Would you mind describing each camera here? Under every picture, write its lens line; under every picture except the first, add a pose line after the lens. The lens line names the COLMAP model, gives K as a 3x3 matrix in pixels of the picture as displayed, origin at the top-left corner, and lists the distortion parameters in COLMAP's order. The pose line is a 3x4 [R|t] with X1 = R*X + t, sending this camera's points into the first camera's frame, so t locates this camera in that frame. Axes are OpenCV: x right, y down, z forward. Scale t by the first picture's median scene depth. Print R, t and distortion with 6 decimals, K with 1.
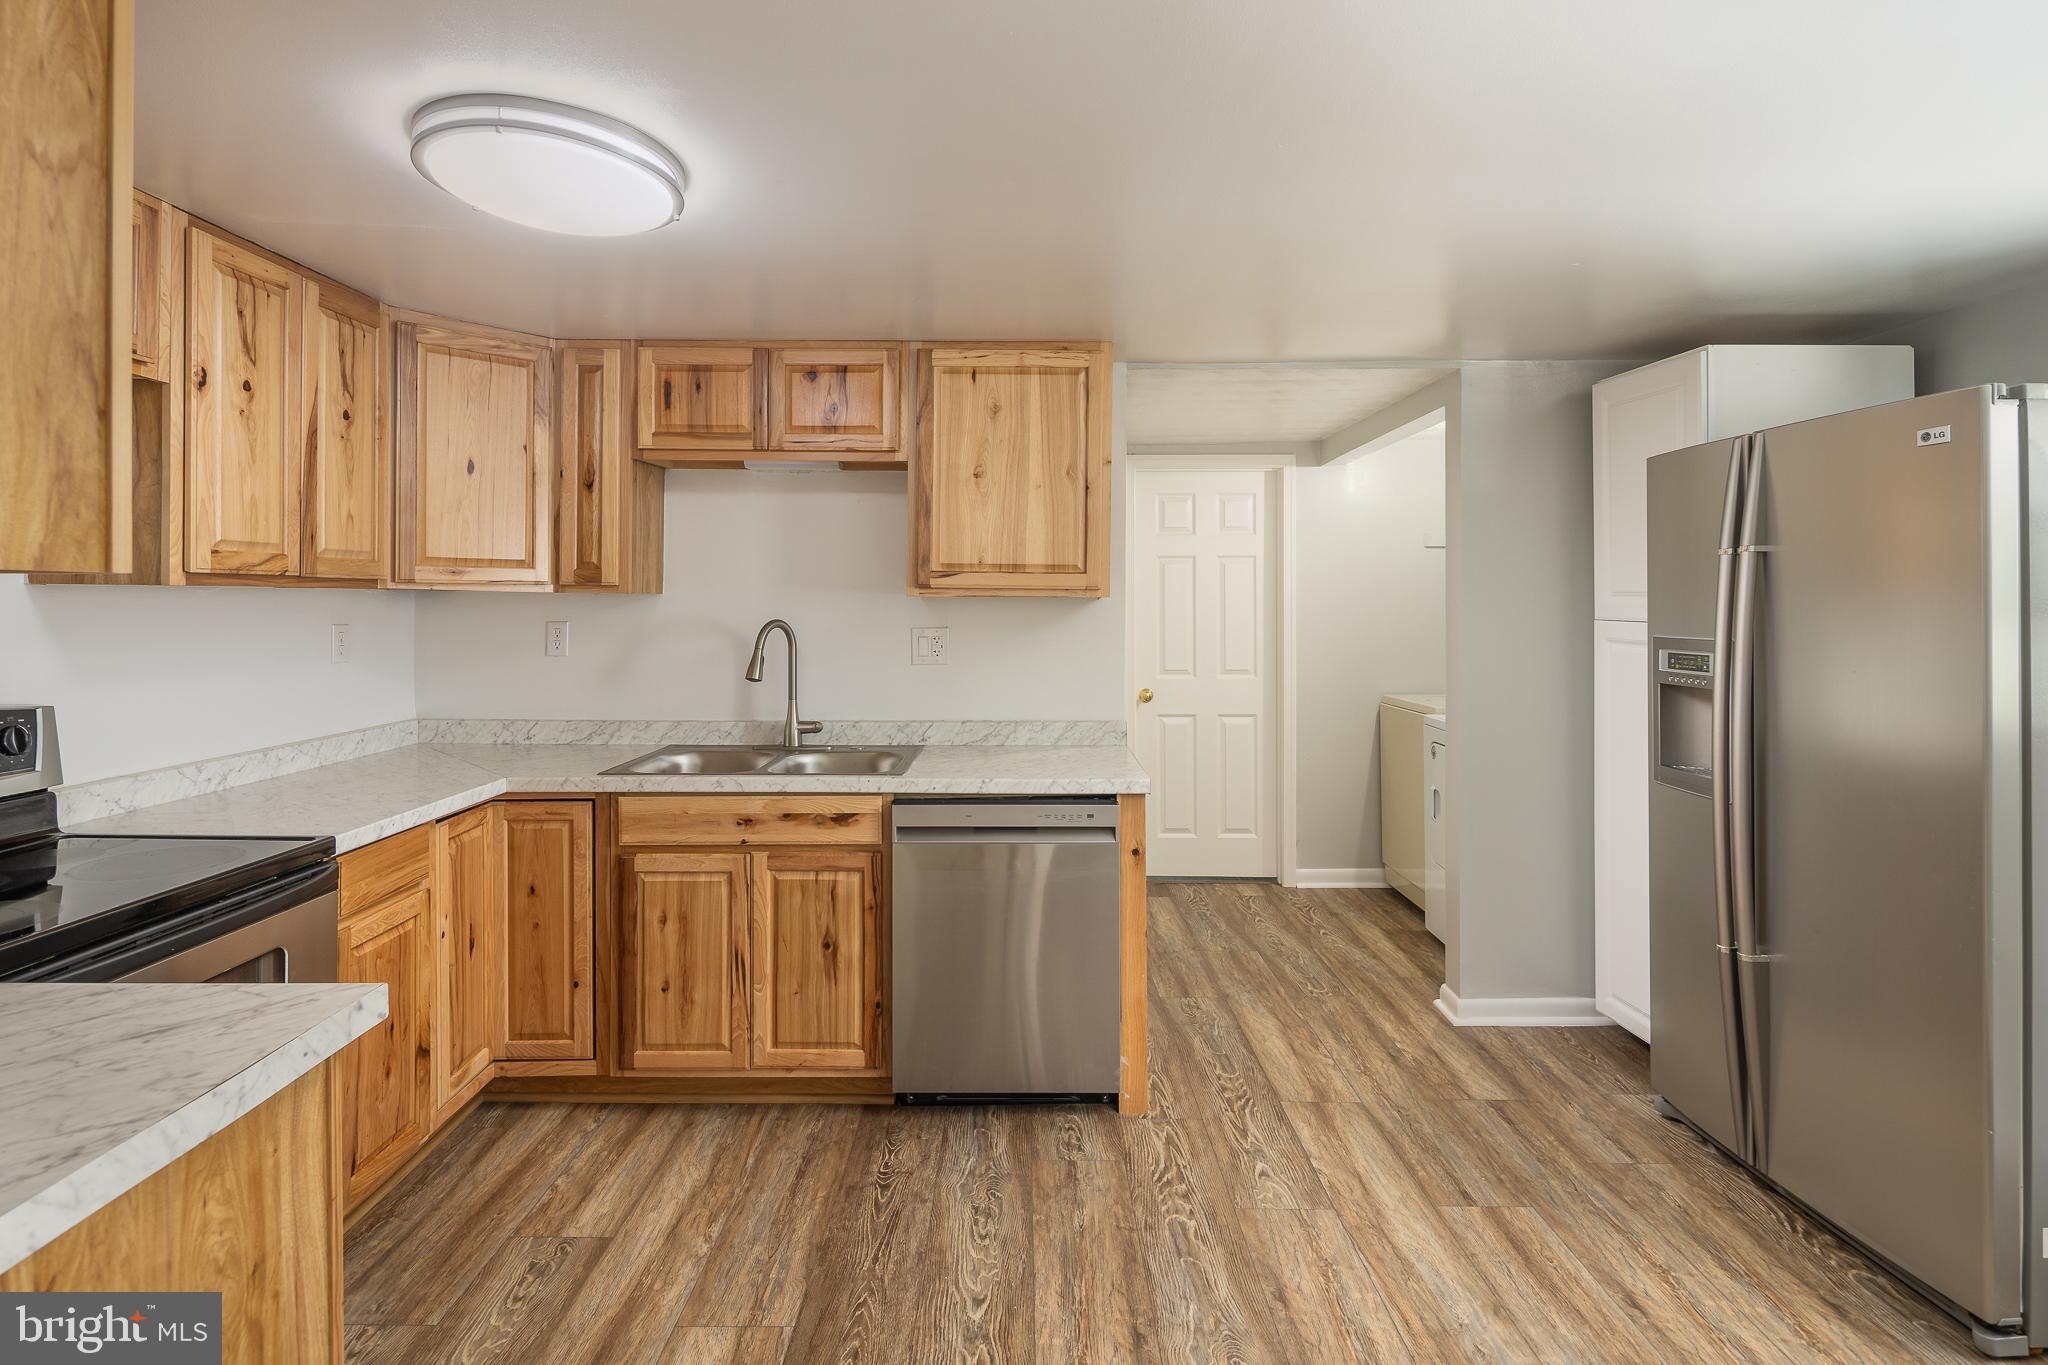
lens RADIAL K [[1000.5, 0, 1021.2], [0, 1000.5, 675.1], [0, 0, 1]] dist [0.002149, -0.001024]
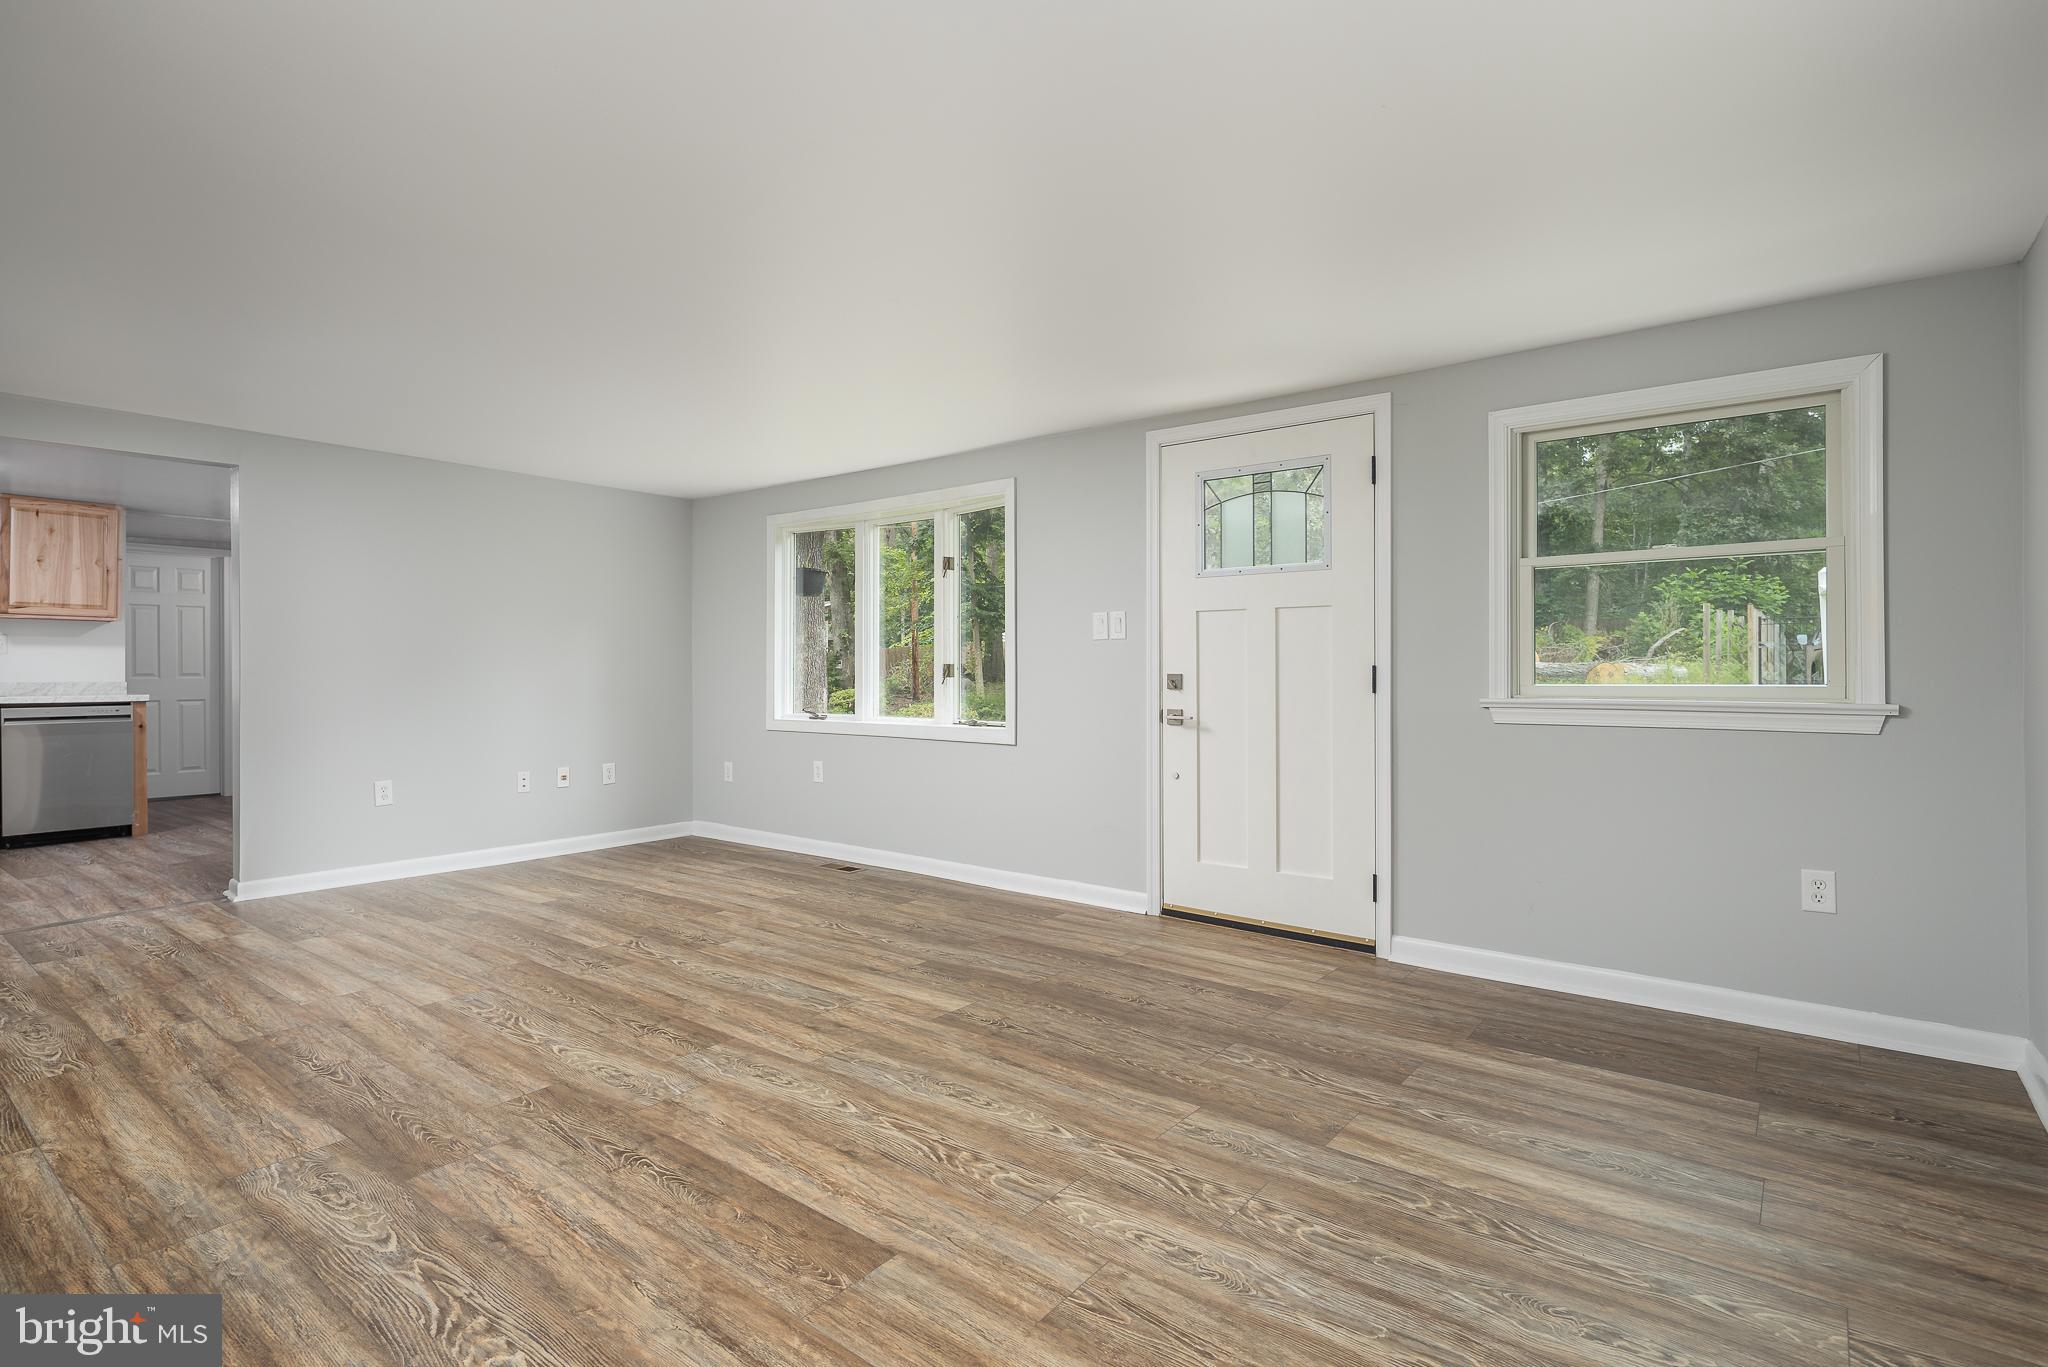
lens RADIAL K [[1000.5, 0, 1025.3], [0, 1000.5, 648.2], [0, 0, 1]] dist [0.002149, -0.001024]
pose [[0.627463, 0.013028, 0.778538, -0.384476], [0.004006, 0.999793, -0.019959, 0.037786], [-0.778636, 0.015642, 0.627280, -1.969508]]
